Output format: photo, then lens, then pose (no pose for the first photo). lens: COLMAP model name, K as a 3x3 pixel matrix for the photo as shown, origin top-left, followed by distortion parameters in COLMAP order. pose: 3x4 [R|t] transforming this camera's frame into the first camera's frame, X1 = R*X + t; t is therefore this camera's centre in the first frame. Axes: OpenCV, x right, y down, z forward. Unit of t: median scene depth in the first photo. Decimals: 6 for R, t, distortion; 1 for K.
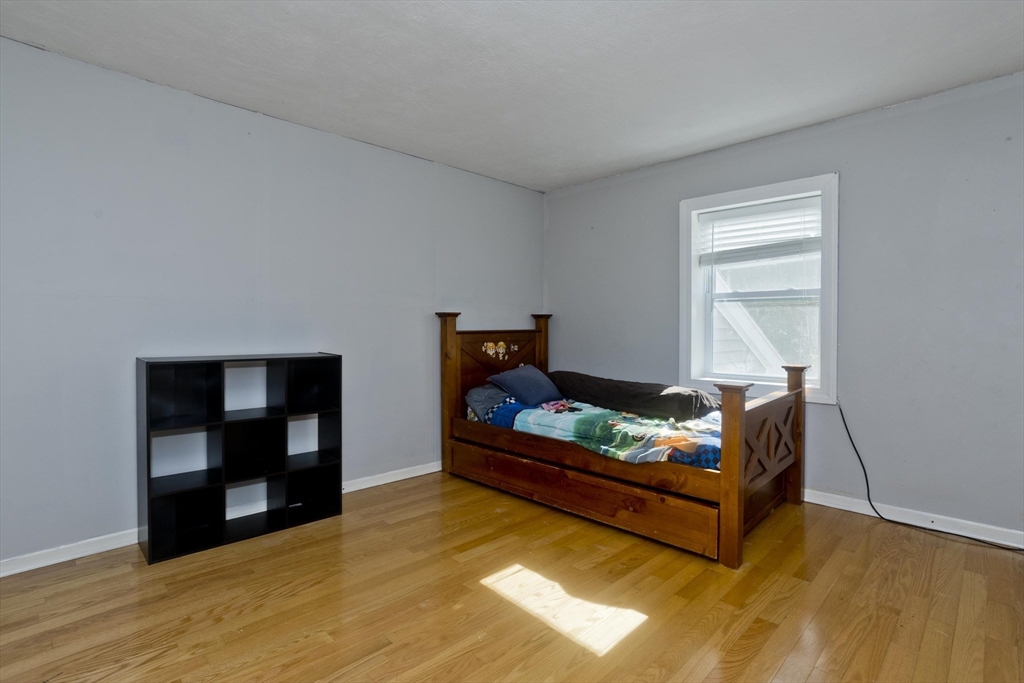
lens RADIAL K [[498.4, 0, 514.3], [0, 498.4, 336.9], [0, 0, 1]] dist [-0.051924, 0.034703]
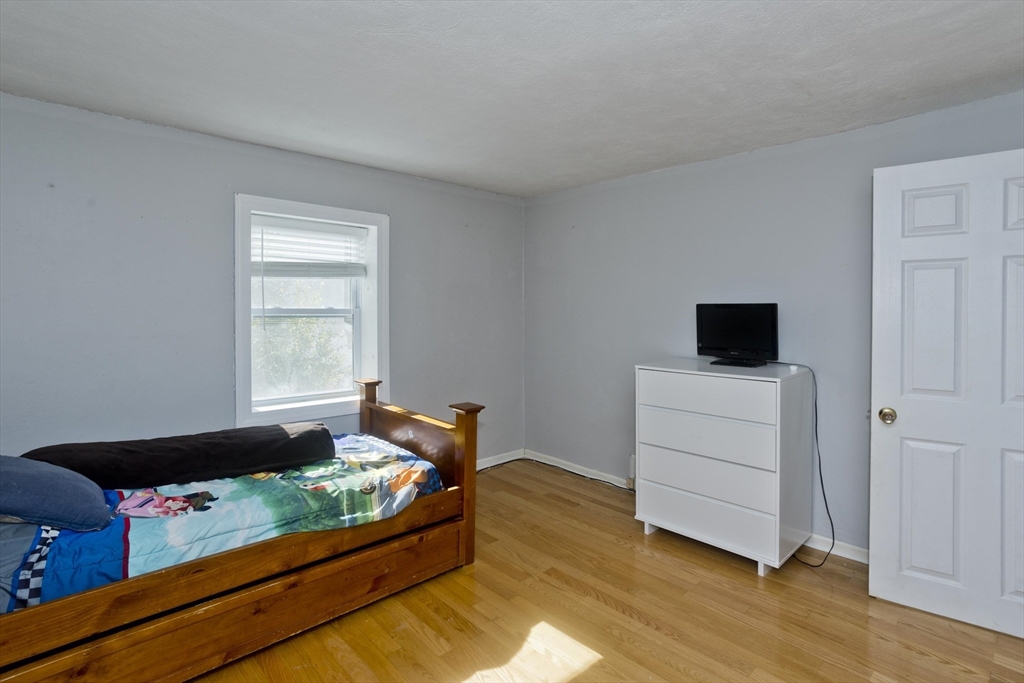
lens RADIAL K [[506.1, 0, 507.0], [0, 506.1, 320.7], [0, 0, 1]] dist [-0.057760, 0.036393]
pose [[0.038904, -0.016142, 0.999113, -0.540125], [0.013360, 0.999789, 0.015632, -0.089889], [-0.999154, 0.012740, 0.039111, 0.638187]]
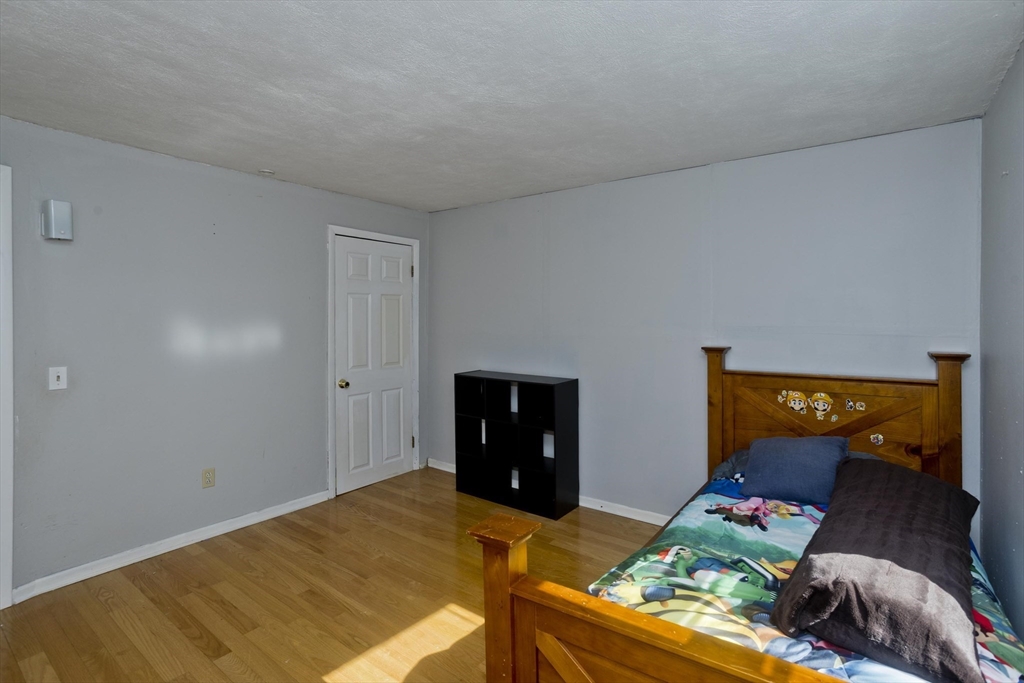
lens RADIAL K [[494.9, 0, 511.9], [0, 494.9, 316.4], [0, 0, 1]] dist [-0.046843, 0.033416]
pose [[0.151610, -0.006775, -0.988417, 0.745496], [-0.021989, 0.999706, -0.010225, -0.102208], [0.988196, 0.023285, 0.151417, 0.678220]]
